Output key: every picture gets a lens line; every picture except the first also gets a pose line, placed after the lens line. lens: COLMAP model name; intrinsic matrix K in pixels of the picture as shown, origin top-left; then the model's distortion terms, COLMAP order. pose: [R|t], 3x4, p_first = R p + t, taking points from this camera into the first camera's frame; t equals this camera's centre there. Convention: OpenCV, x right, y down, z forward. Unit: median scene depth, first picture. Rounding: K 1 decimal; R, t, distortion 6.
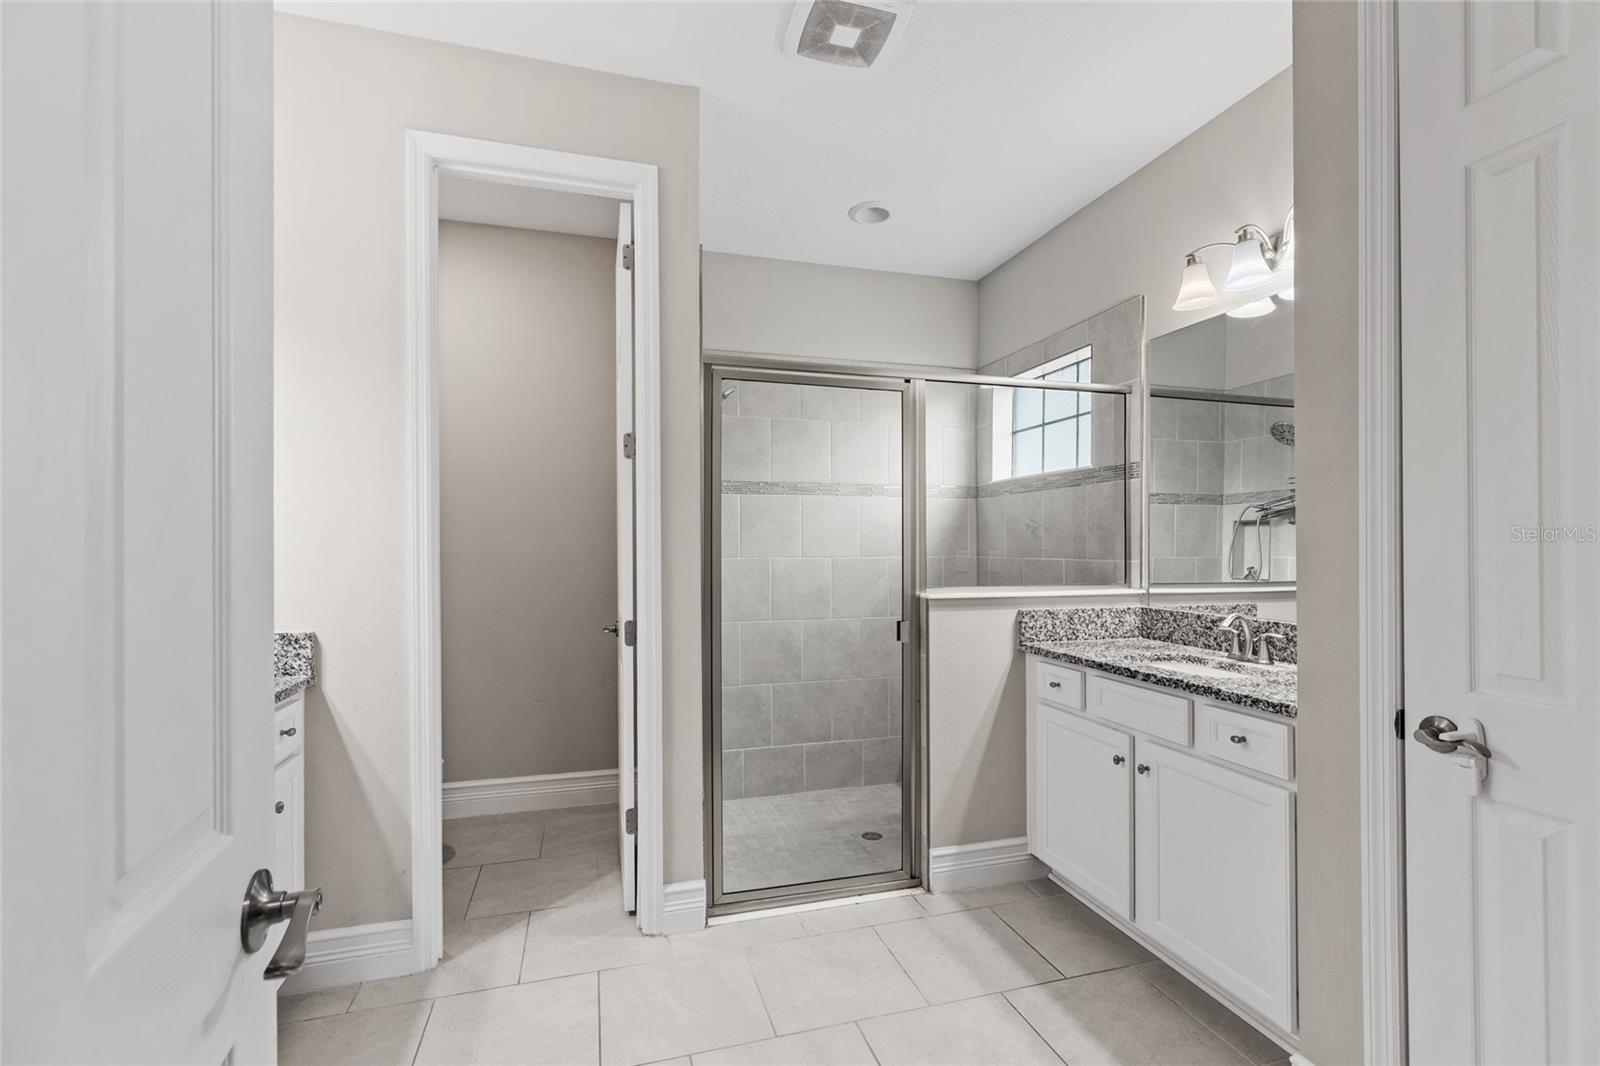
lens RADIAL K [[722.5, 0, 811.2], [0, 722.5, 543.3], [0, 0, 1]] dist [0.002966, -0.000076]
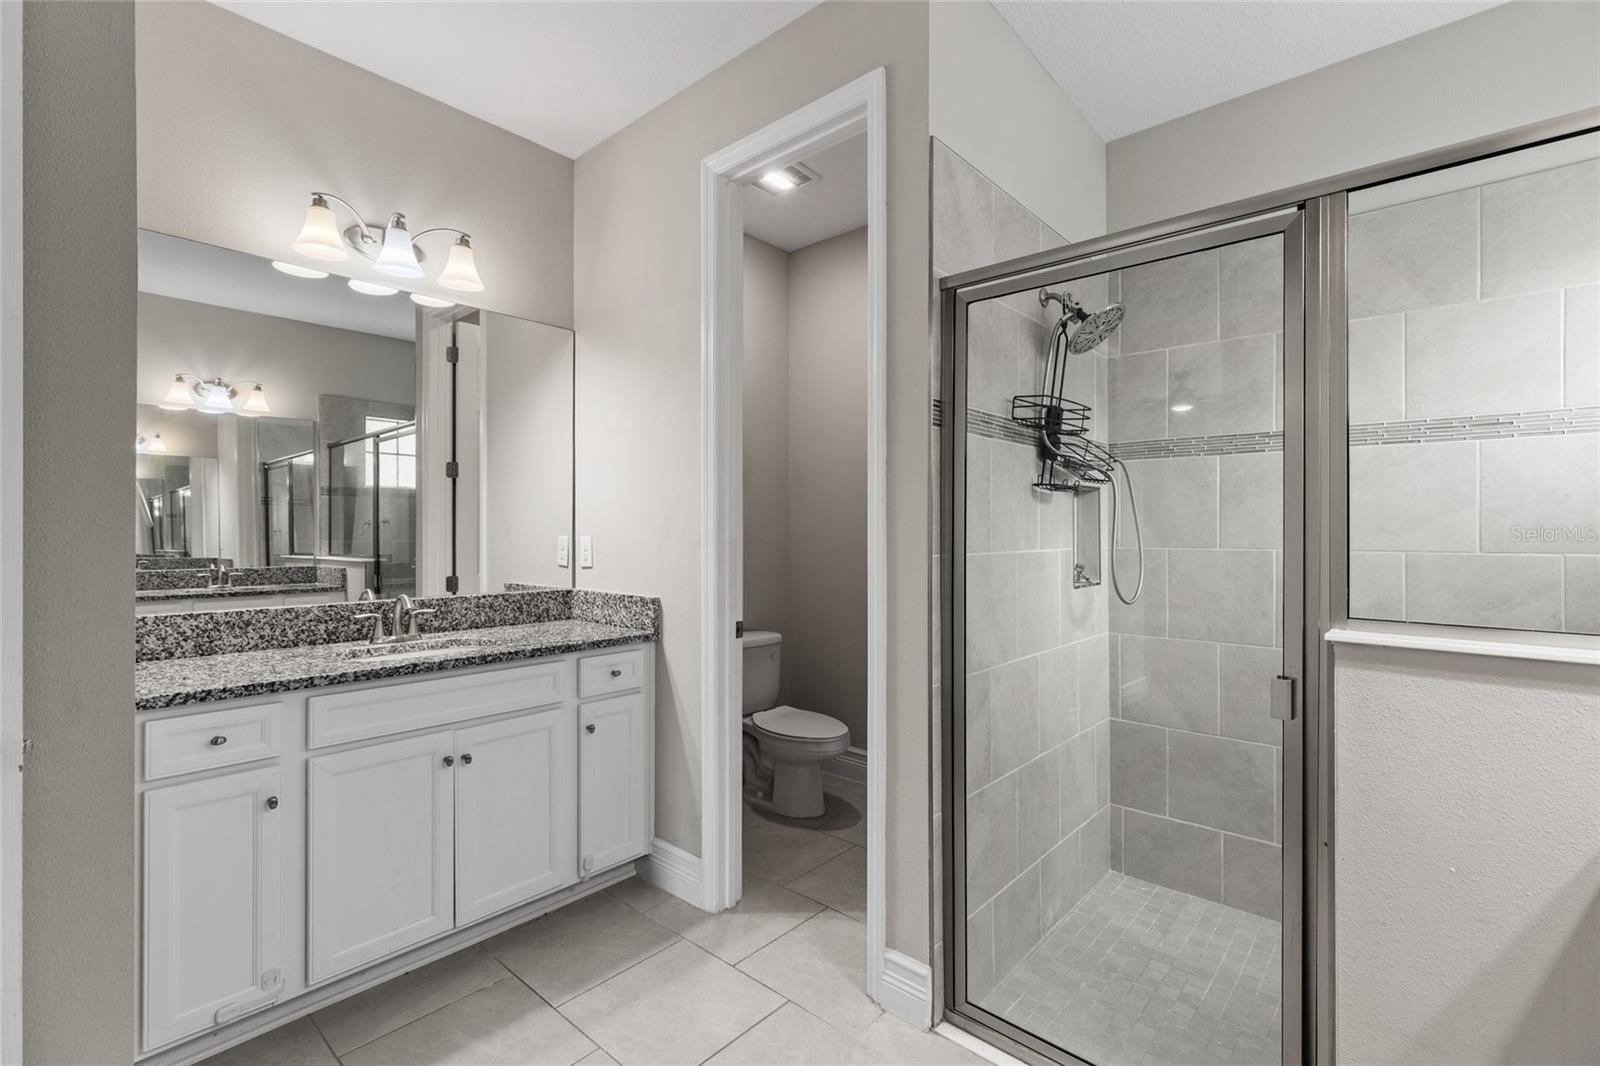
lens RADIAL K [[722.5, 0, 803.9], [0, 722.5, 527.0], [0, 0, 1]] dist [0.002966, -0.000076]
pose [[0.520563, 0.002664, -0.853819, 0.442055], [0.000129, 0.999995, 0.003199, -0.002638], [0.853823, -0.001776, 0.520560, 0.497315]]
